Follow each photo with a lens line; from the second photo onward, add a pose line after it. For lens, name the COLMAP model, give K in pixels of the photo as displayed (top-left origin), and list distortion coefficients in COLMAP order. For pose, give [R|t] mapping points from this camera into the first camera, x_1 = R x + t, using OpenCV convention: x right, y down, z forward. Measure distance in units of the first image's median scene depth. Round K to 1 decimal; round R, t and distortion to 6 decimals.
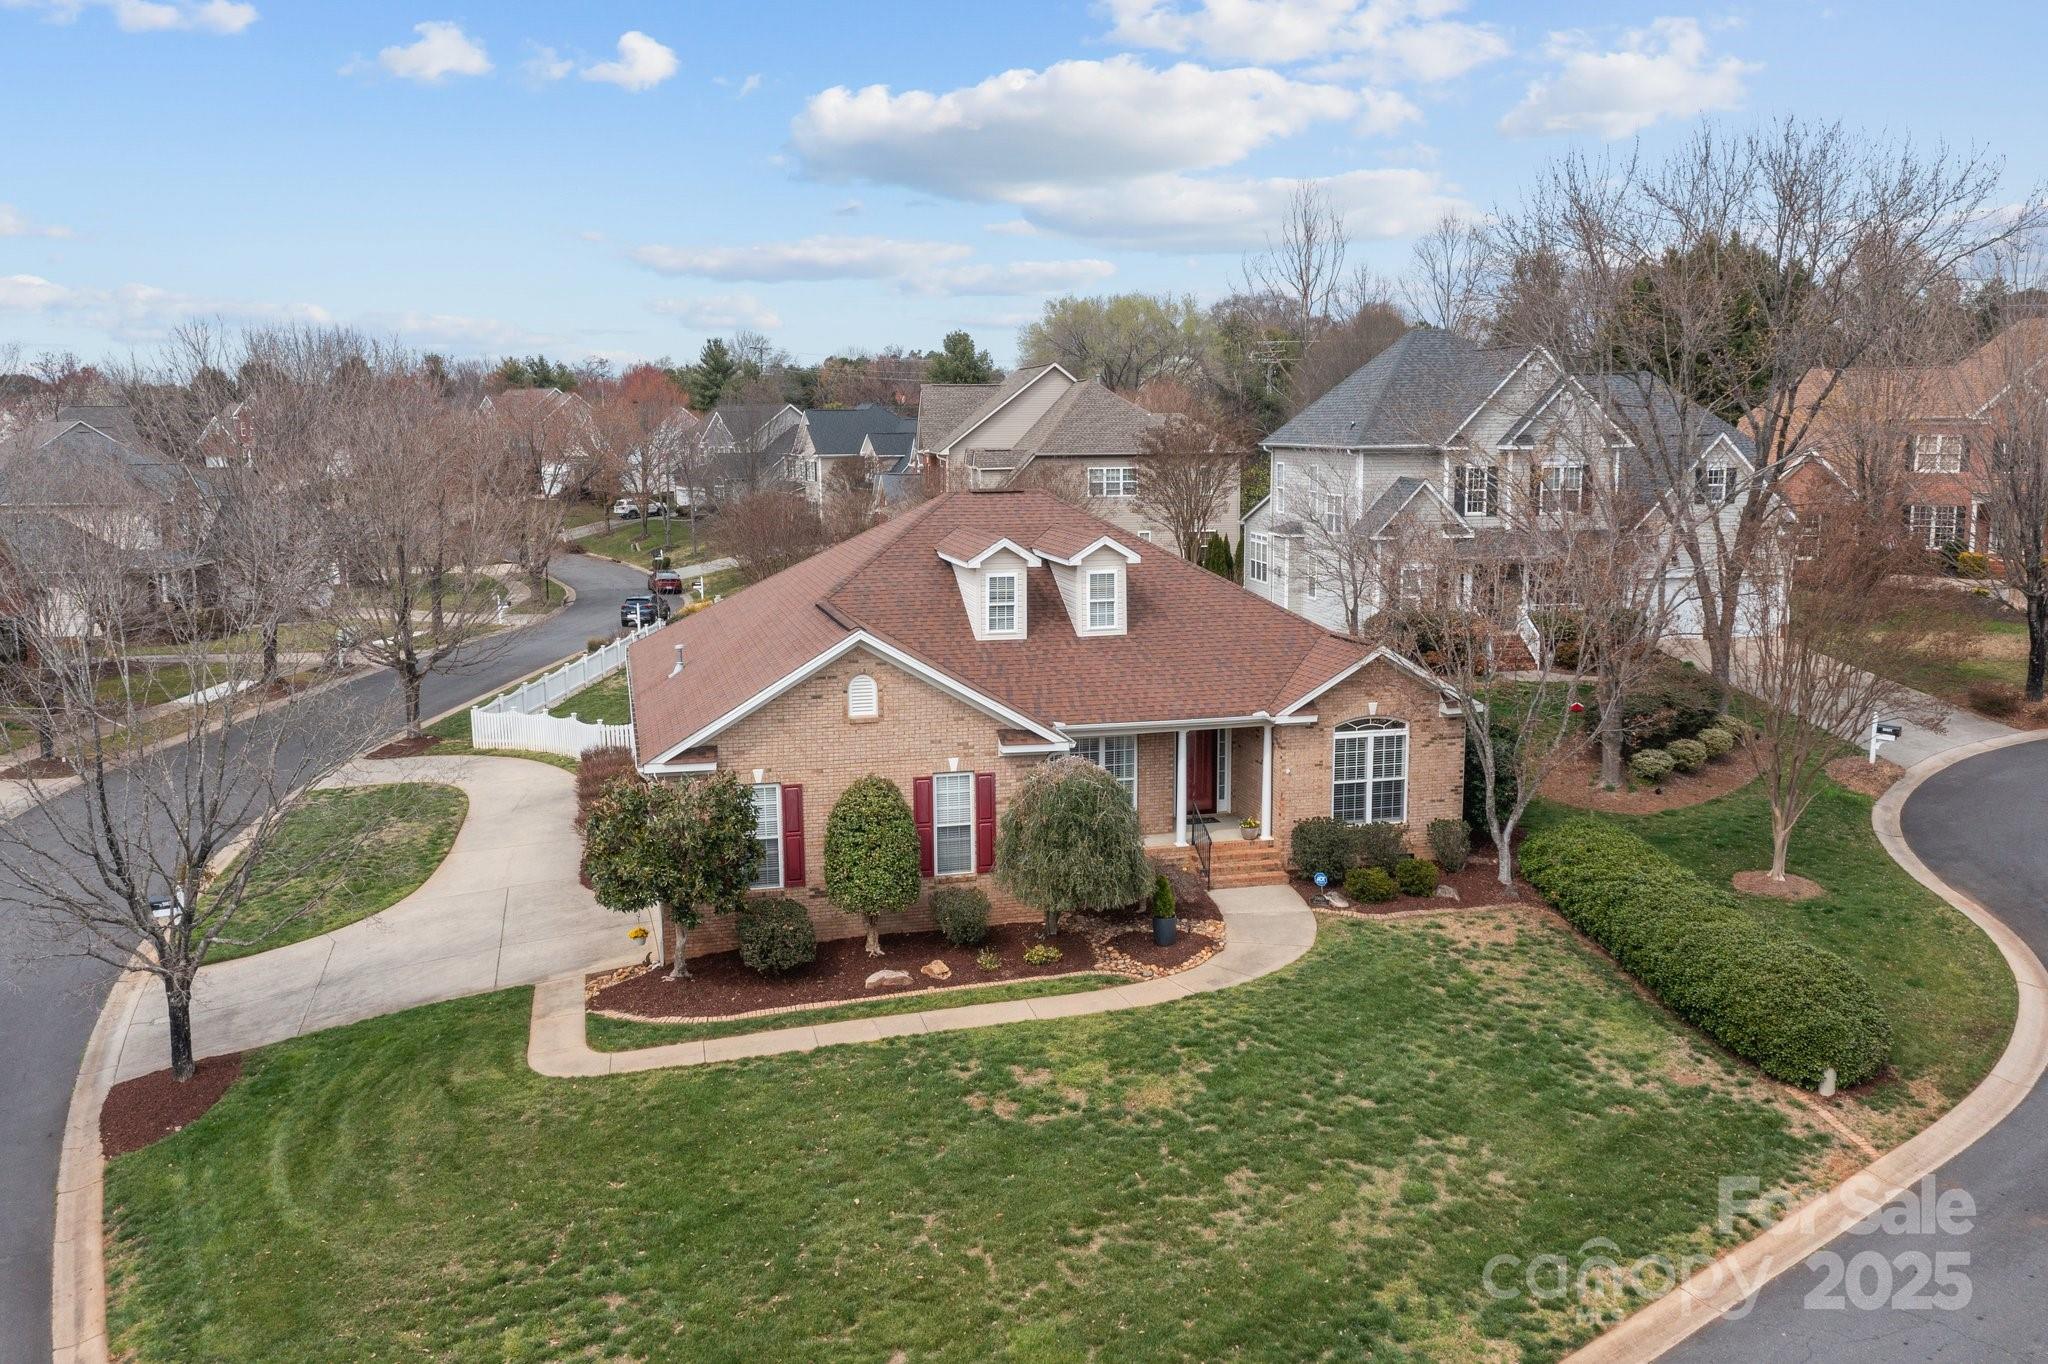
lens RADIAL K [[1597.9, 0, 1024.0], [0, 1597.9, 682.0], [0, 0, 1]] dist [-0.009861, -0.004723]
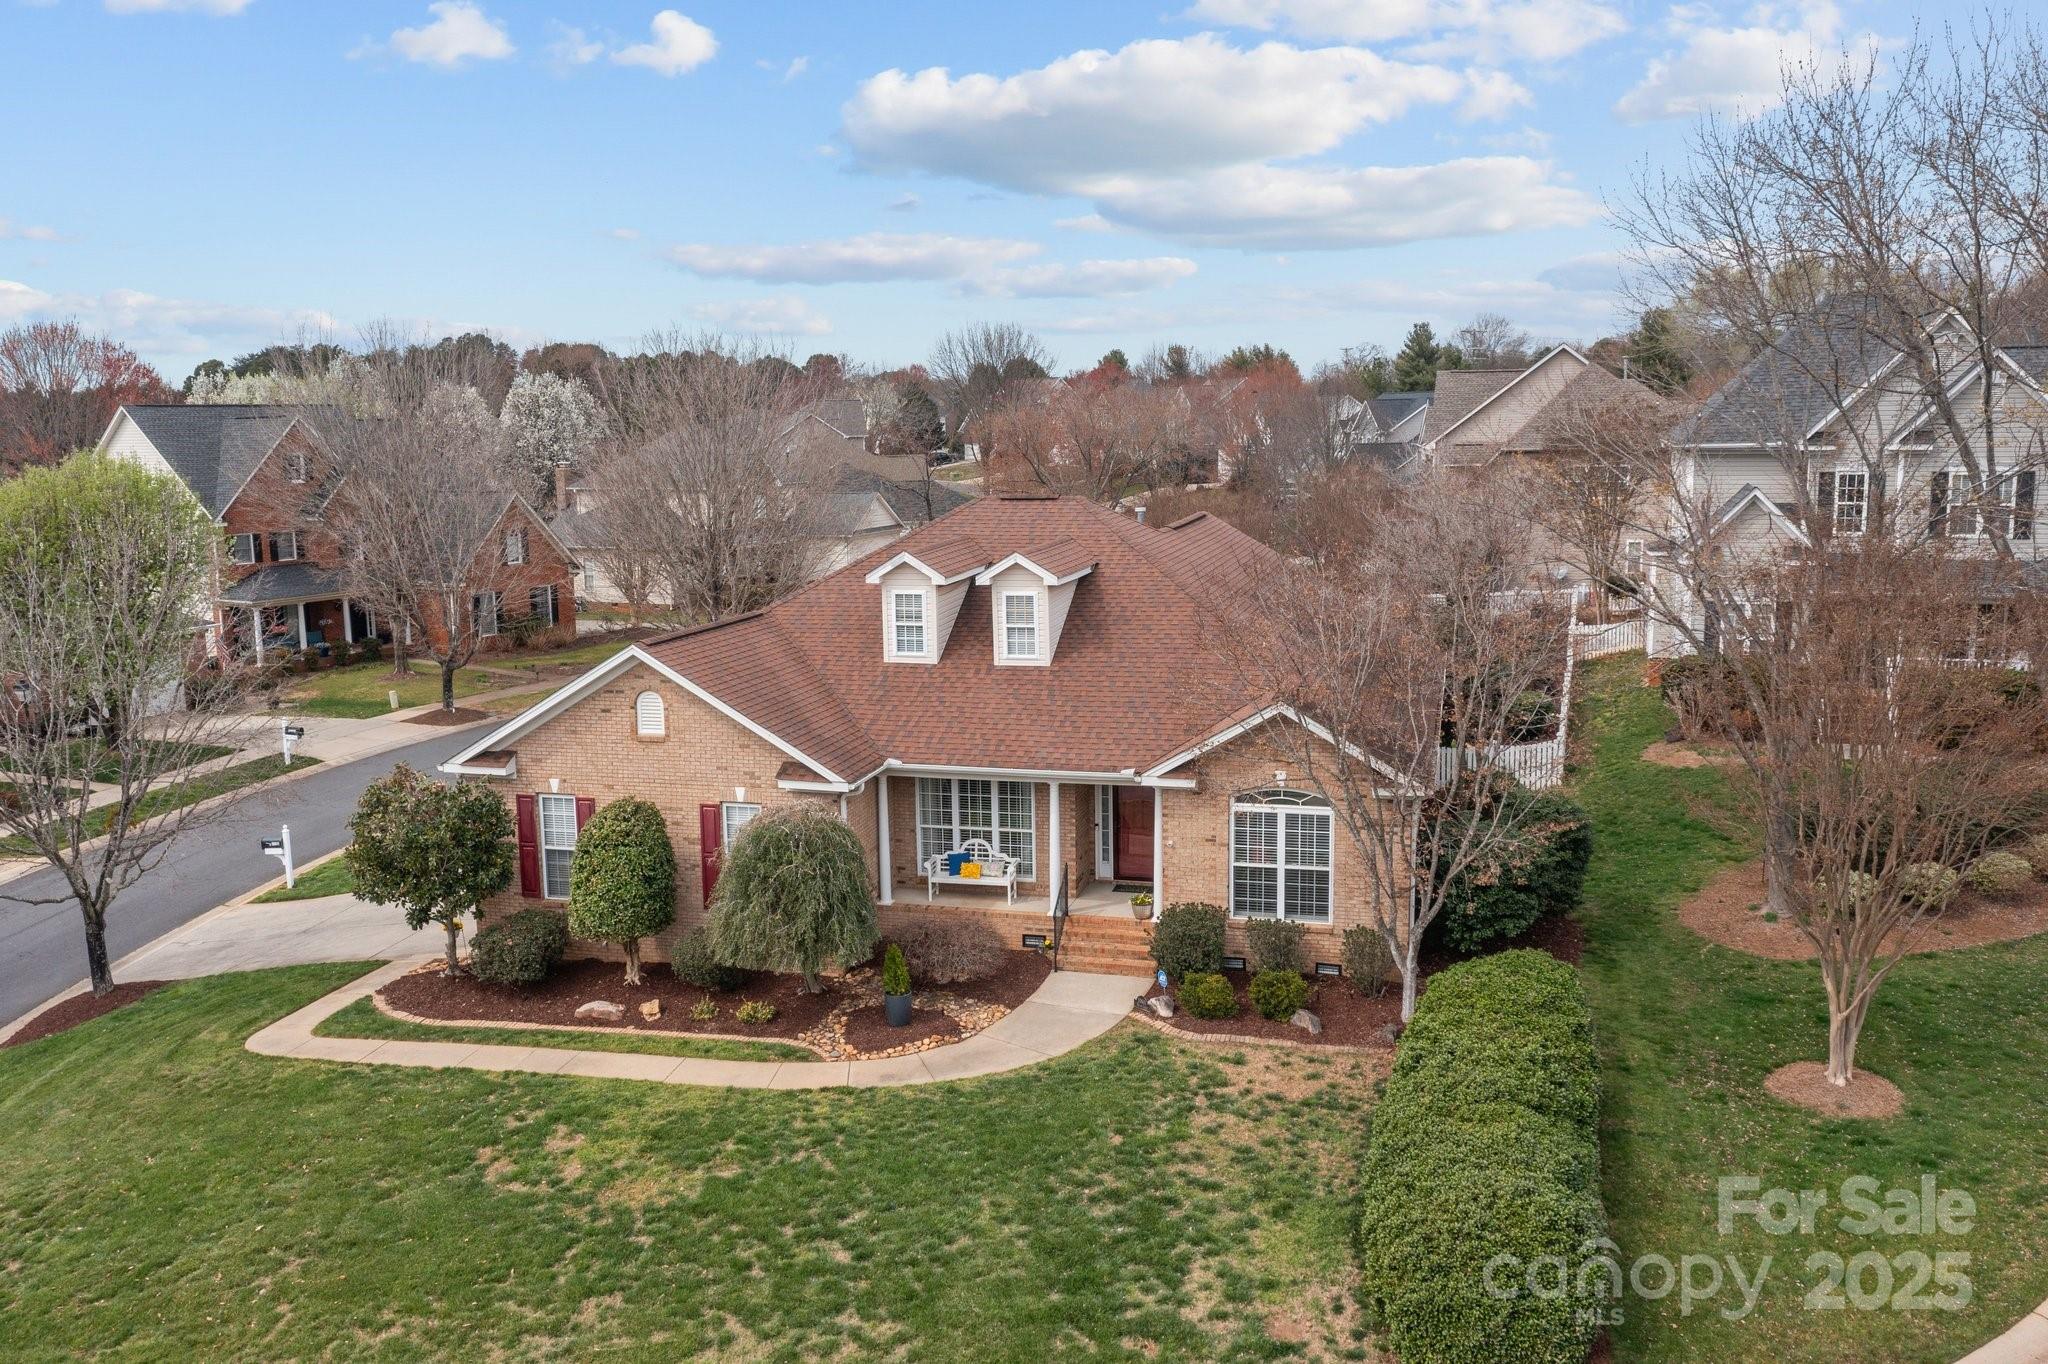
lens RADIAL K [[1627.9, 0, 1017.3], [0, 1627.9, 631.0], [0, 0, 1]] dist [-0.013203, -0.002144]
pose [[0.880719, 0.056606, -0.470244, 0.568156], [-0.068103, 0.997650, -0.007456, -0.050088], [0.468718, 0.038592, 0.882505, 0.241795]]
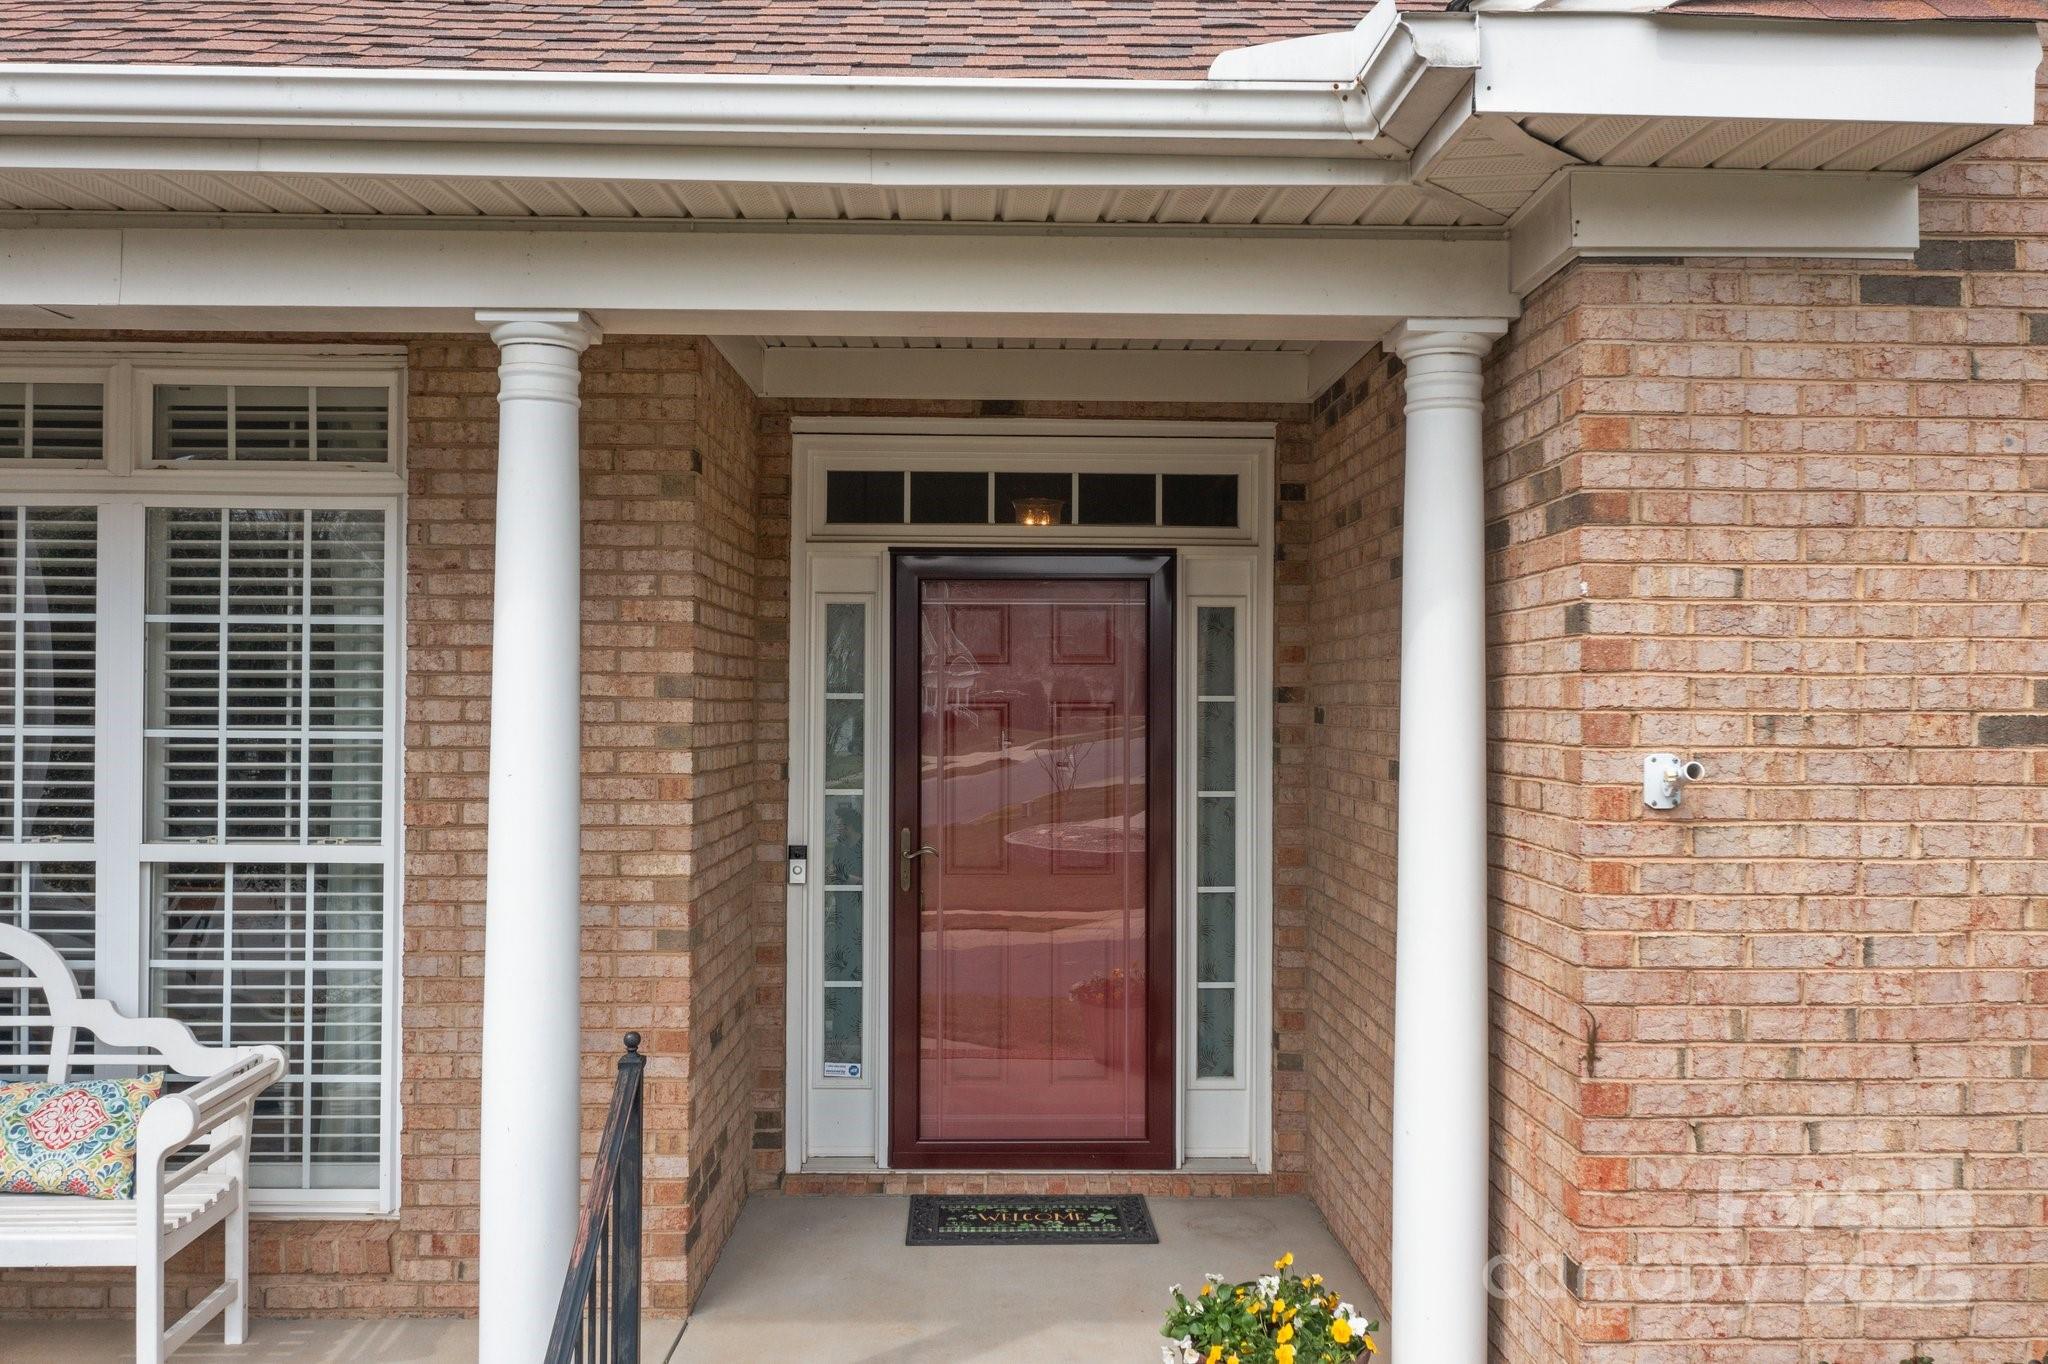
lens RADIAL K [[1627.9, 0, 1017.3], [0, 1627.9, 631.0], [0, 0, 1]] dist [-0.013203, -0.002144]
pose [[0.976383, 0.008049, -0.215896, 0.174426], [-0.049821, 0.980761, -0.188748, 0.077648], [0.210223, 0.195046, 0.958000, 1.053689]]
